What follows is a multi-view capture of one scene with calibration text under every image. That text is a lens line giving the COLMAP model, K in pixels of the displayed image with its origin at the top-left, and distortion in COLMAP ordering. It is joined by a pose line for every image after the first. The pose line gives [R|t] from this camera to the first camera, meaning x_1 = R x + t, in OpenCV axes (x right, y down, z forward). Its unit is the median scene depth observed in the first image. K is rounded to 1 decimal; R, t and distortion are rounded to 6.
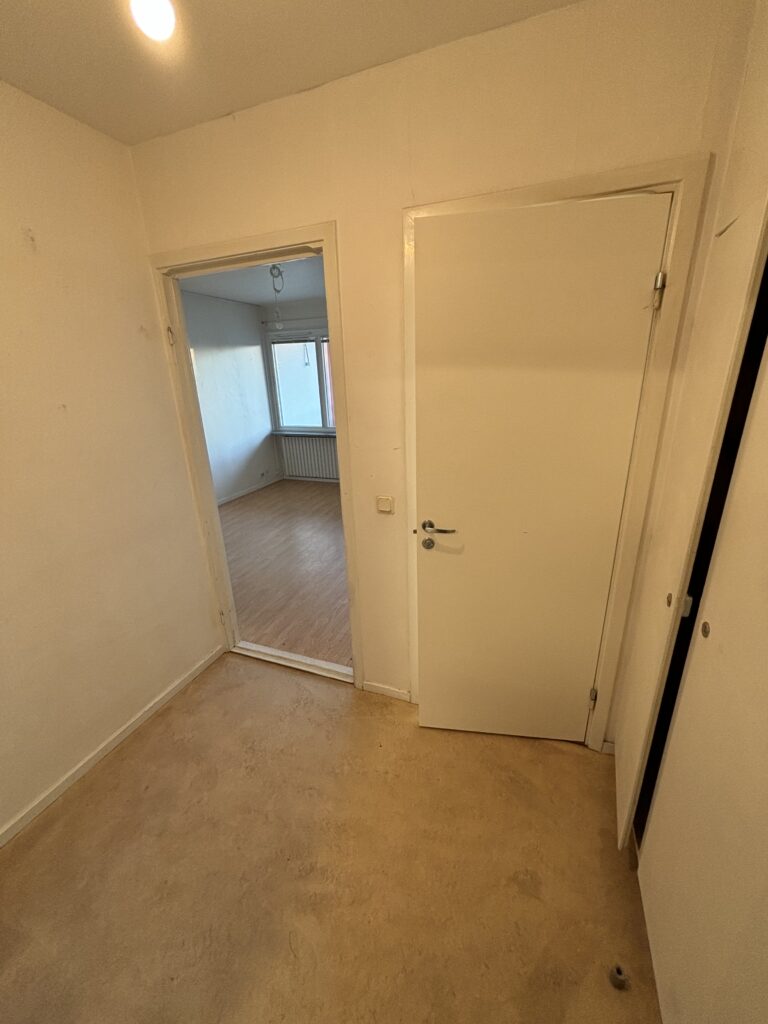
lens RADIAL K [[415.7, 0, 383.0], [0, 415.7, 512.6], [0, 0, 1]] dist [0.004369, 0.000244]
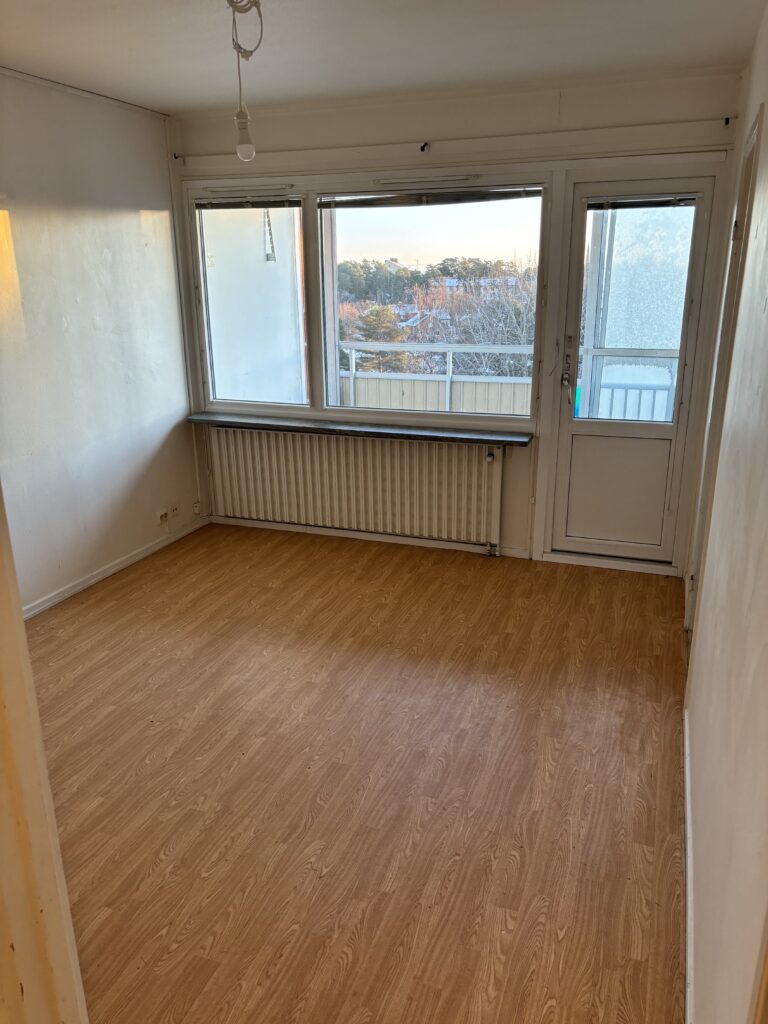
lens RADIAL K [[770.4, 0, 382.9], [0, 770.4, 517.2], [0, 0, 1]] dist [0.016627, -0.009433]
pose [[0.999596, 0.015345, 0.023944, -0.147086], [-0.014967, 0.999762, -0.015874, -0.138242], [-0.024182, 0.015509, 0.999587, 0.359313]]
